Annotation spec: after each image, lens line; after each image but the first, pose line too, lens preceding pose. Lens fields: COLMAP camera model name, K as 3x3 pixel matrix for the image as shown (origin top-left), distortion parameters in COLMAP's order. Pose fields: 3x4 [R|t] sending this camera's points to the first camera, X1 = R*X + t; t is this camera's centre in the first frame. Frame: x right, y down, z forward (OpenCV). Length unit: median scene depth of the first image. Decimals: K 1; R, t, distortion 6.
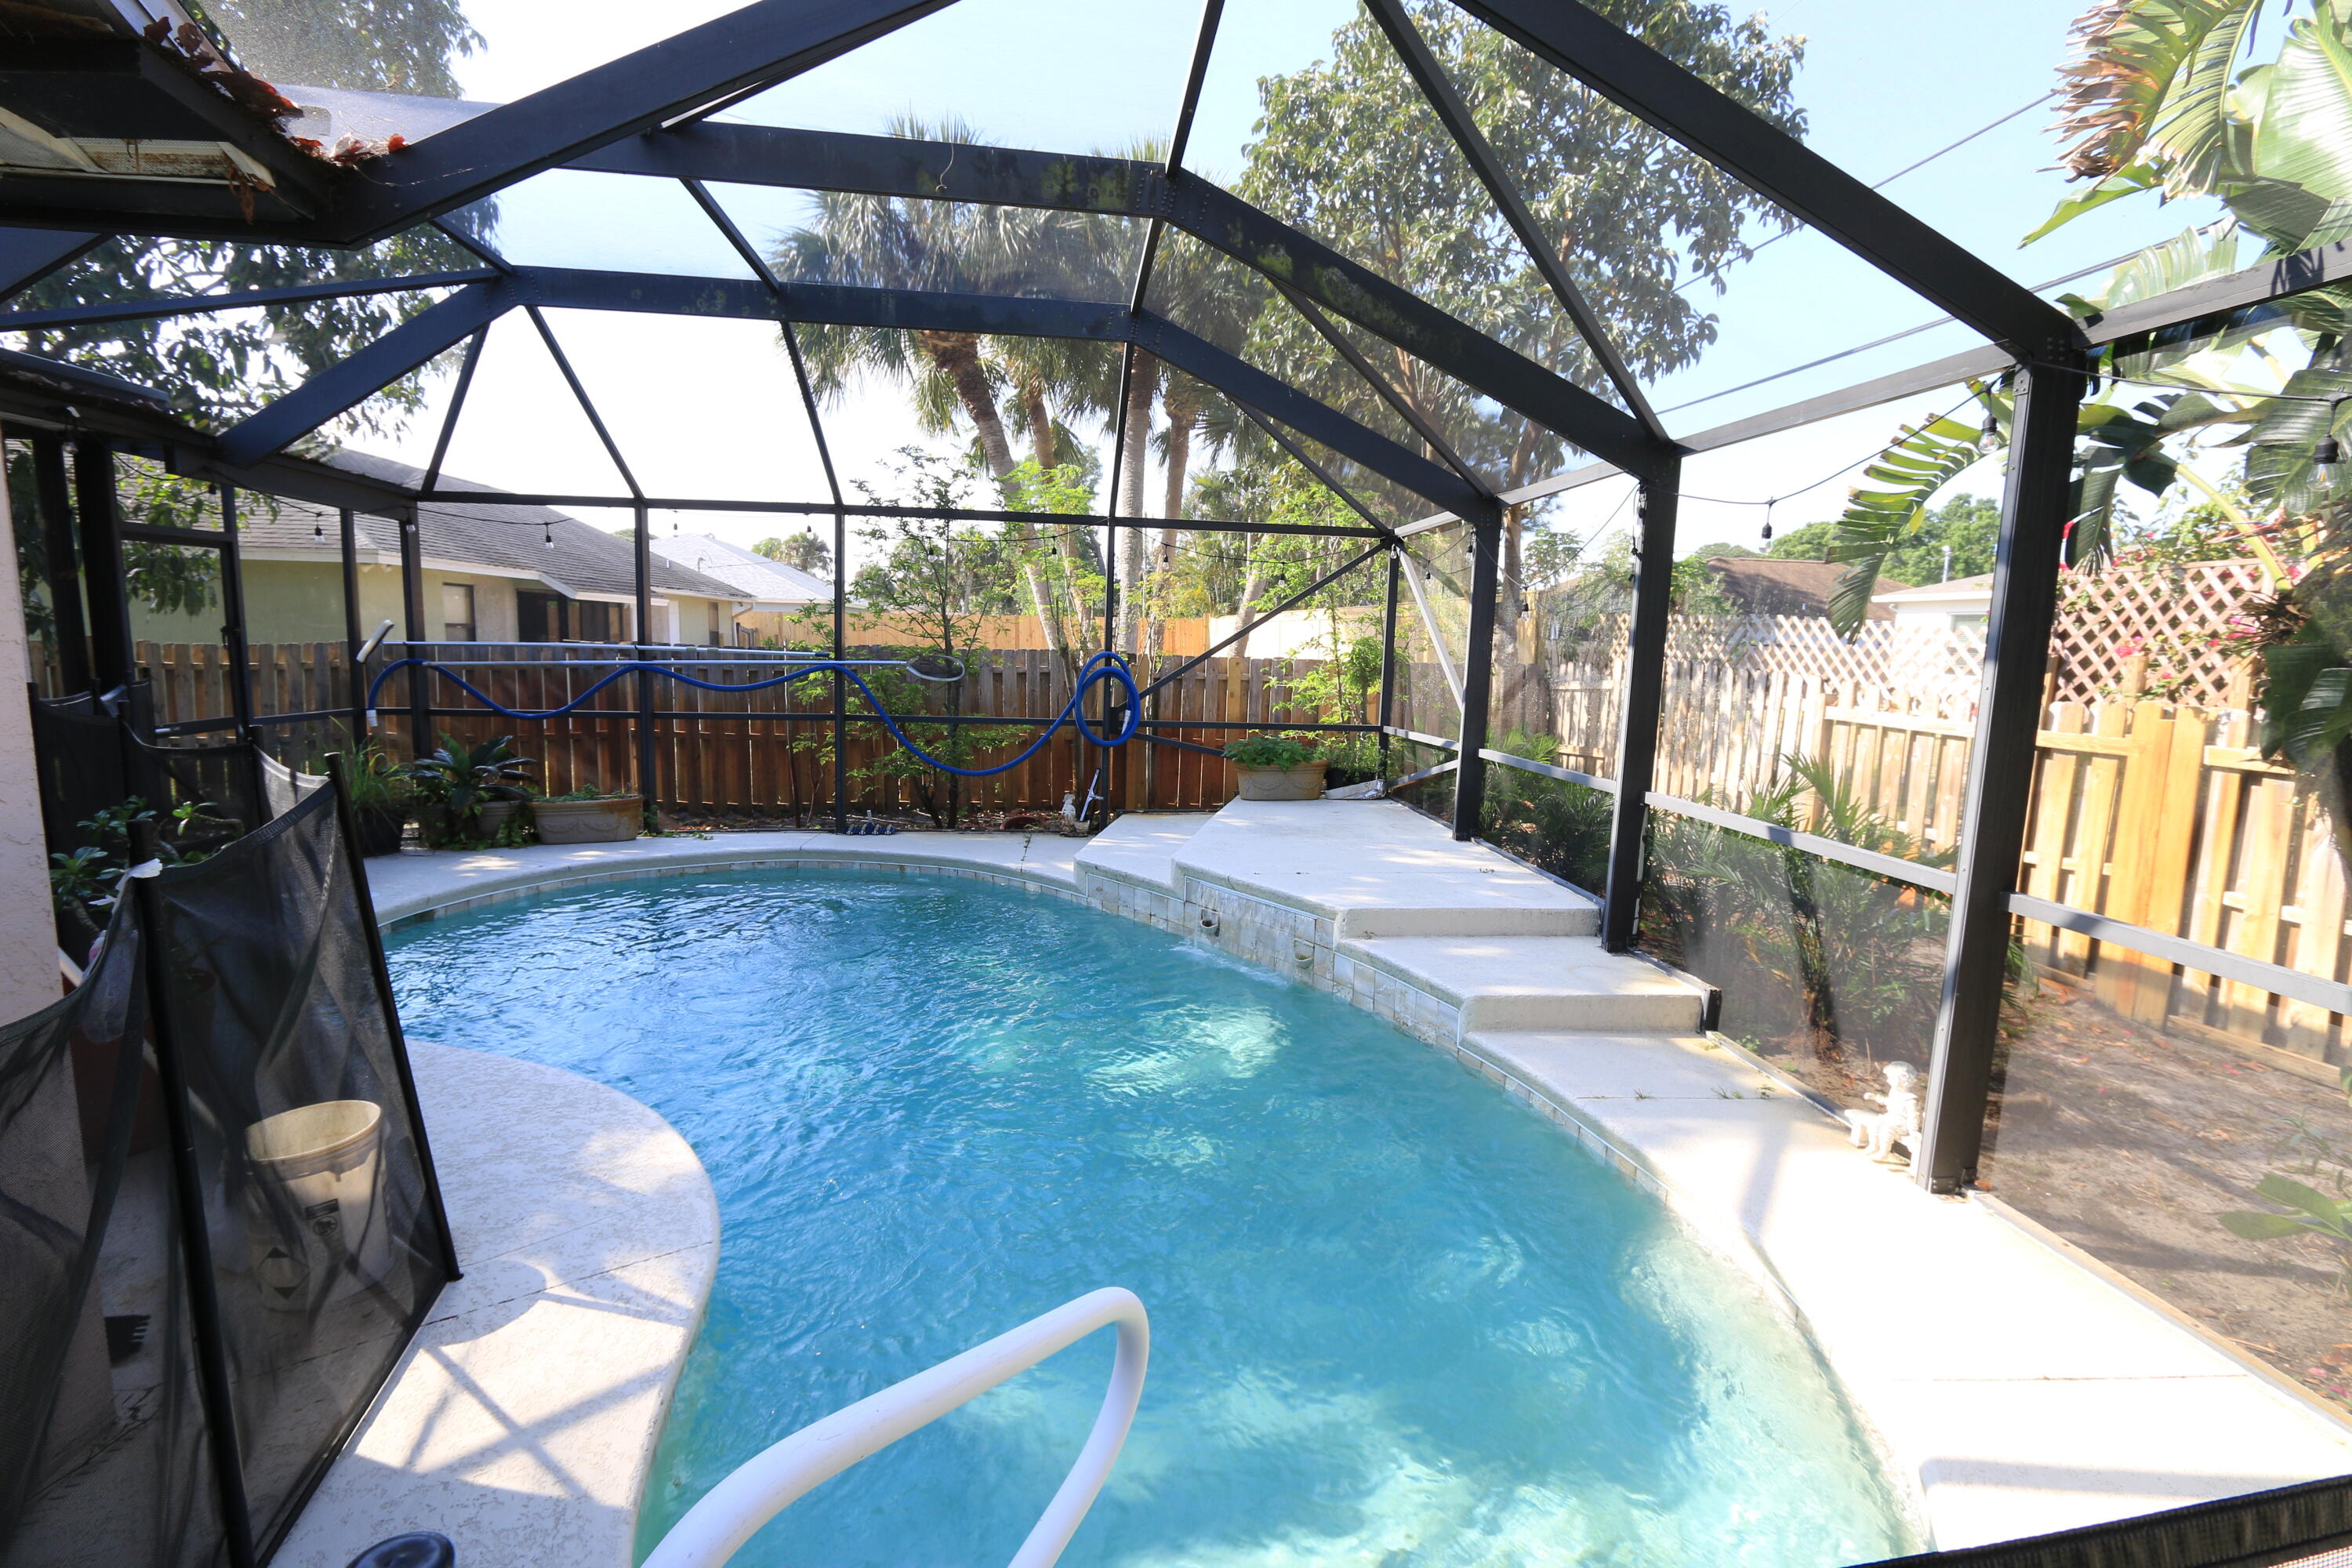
lens RADIAL K [[1079.4, 0, 1193.5], [0, 1079.4, 782.8], [0, 0, 1]] dist [-0.031218, 0.012518]
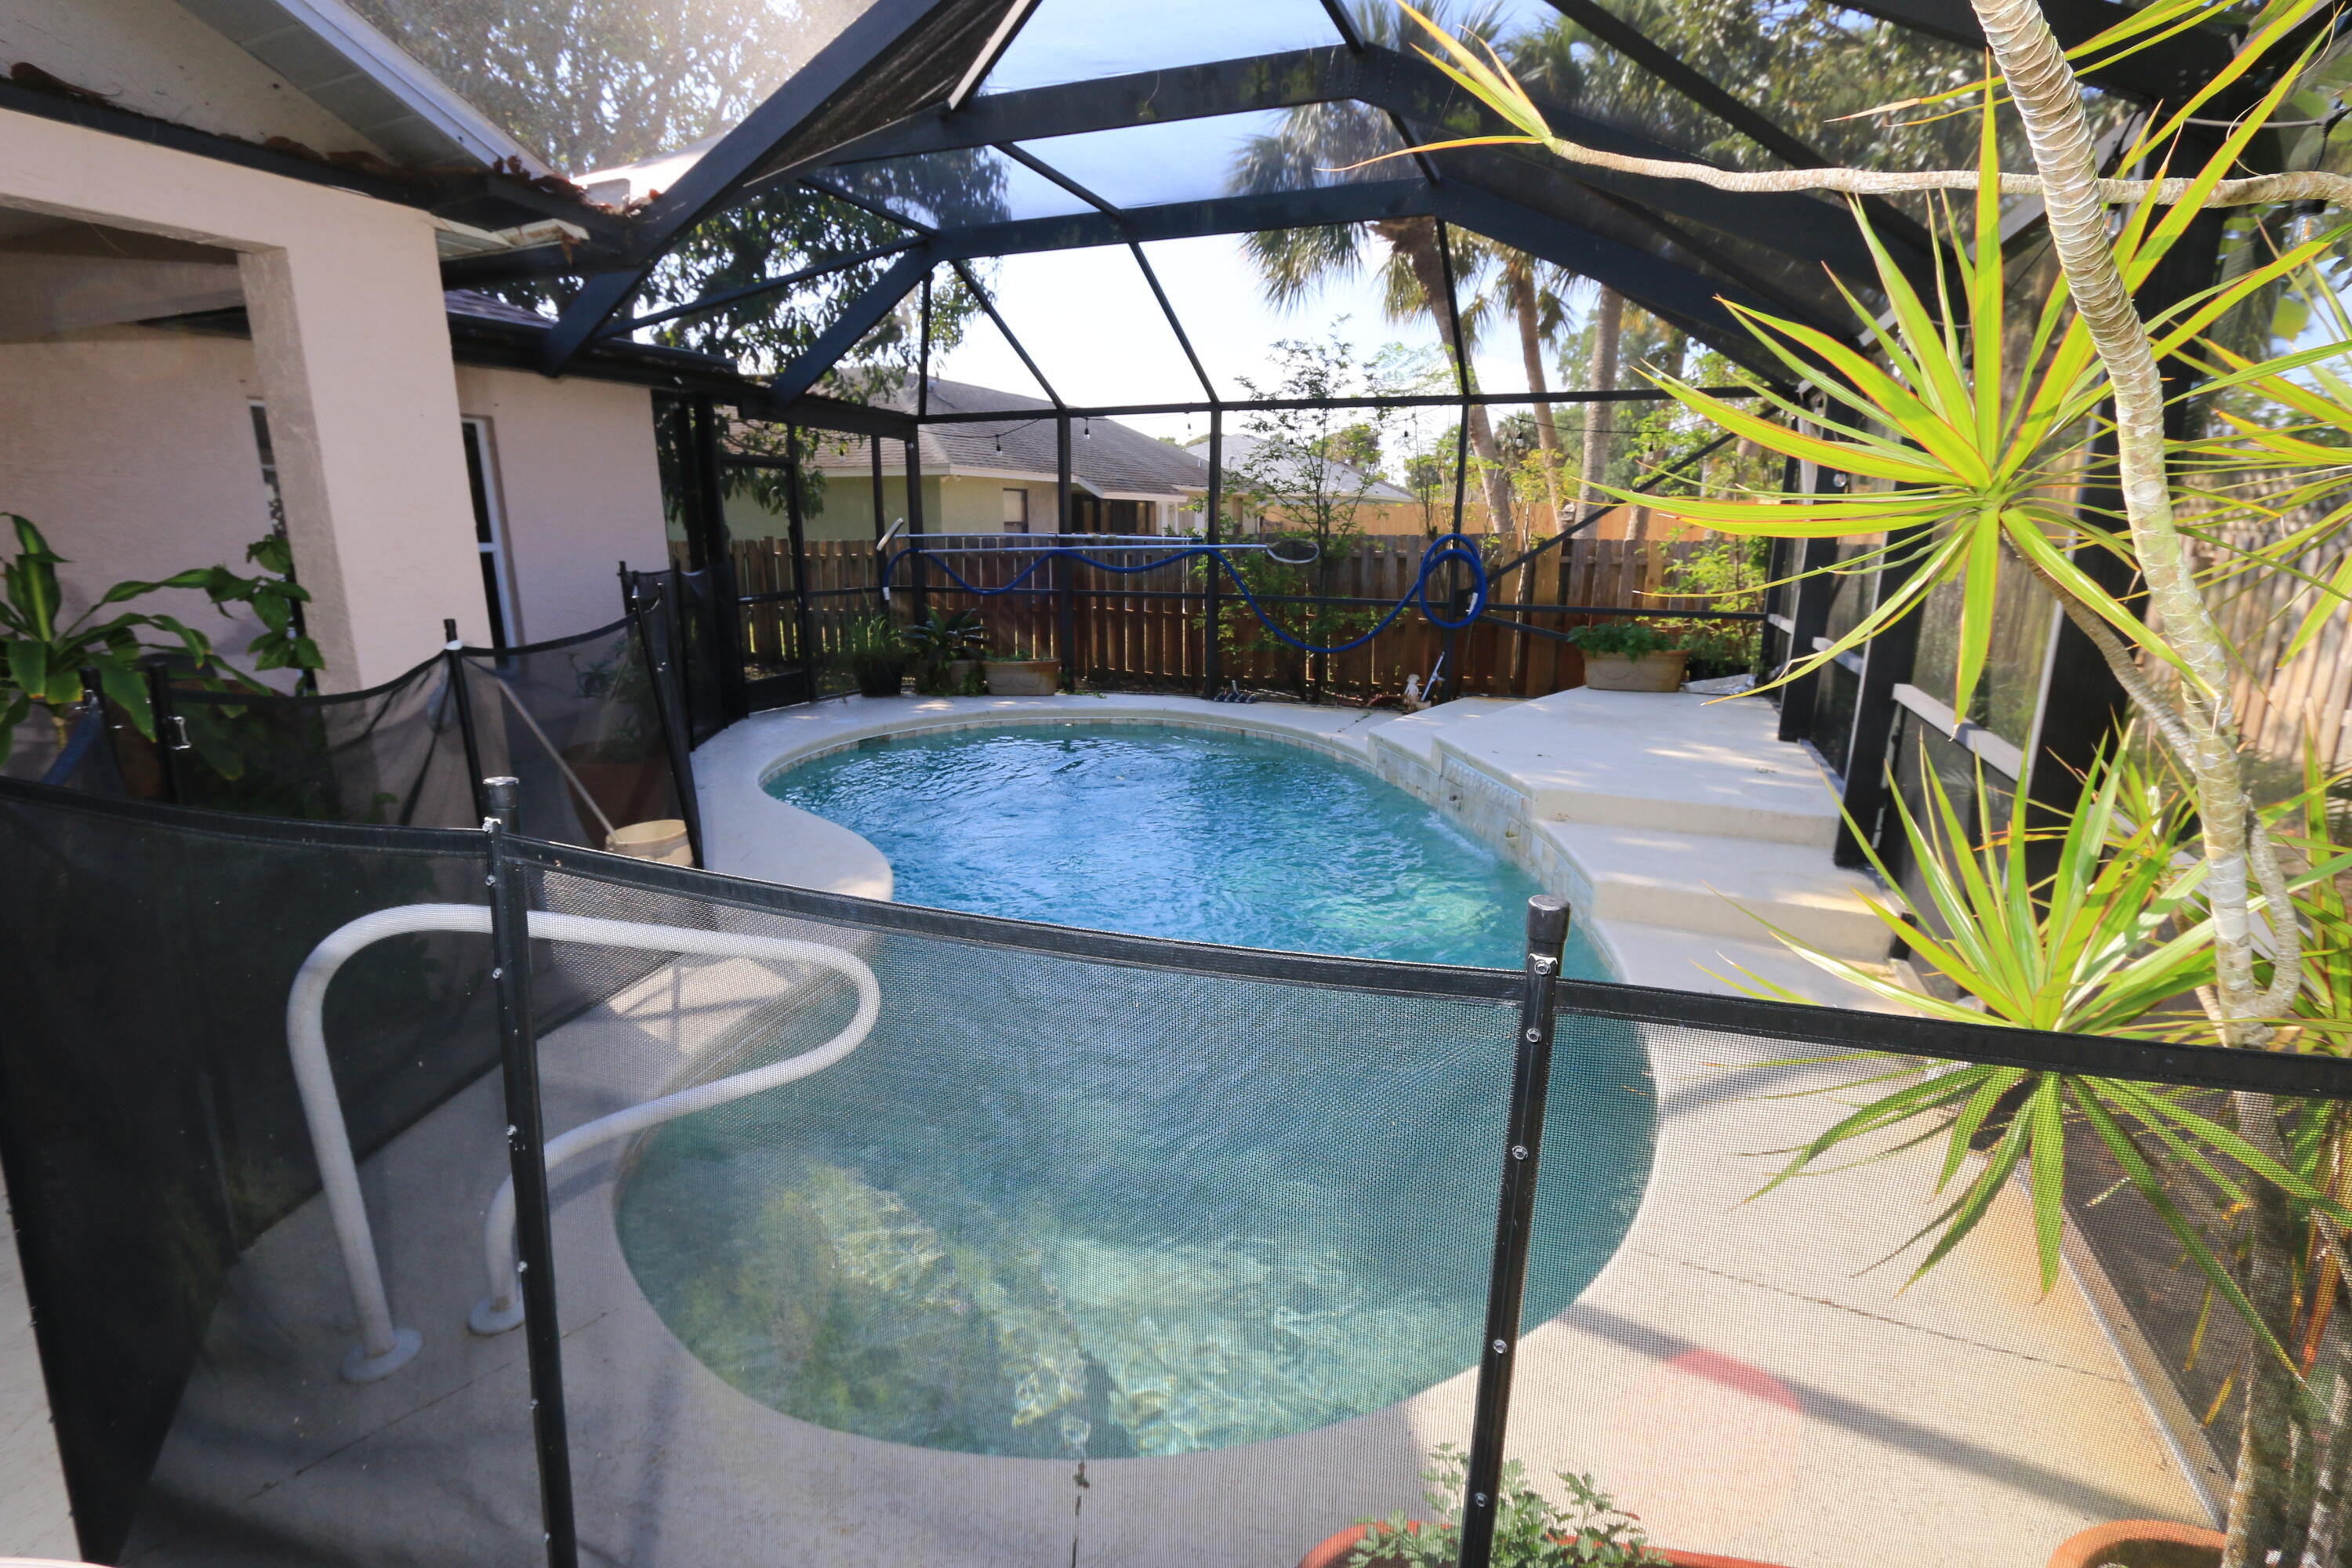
lens RADIAL K [[1079.4, 0, 1193.5], [0, 1079.4, 782.8], [0, 0, 1]] dist [-0.031218, 0.012518]
pose [[0.877651, 0.089726, -0.470827, 0.205860], [-0.043228, 0.993136, 0.108684, 0.011265], [0.477347, -0.075033, 0.875506, -0.010622]]
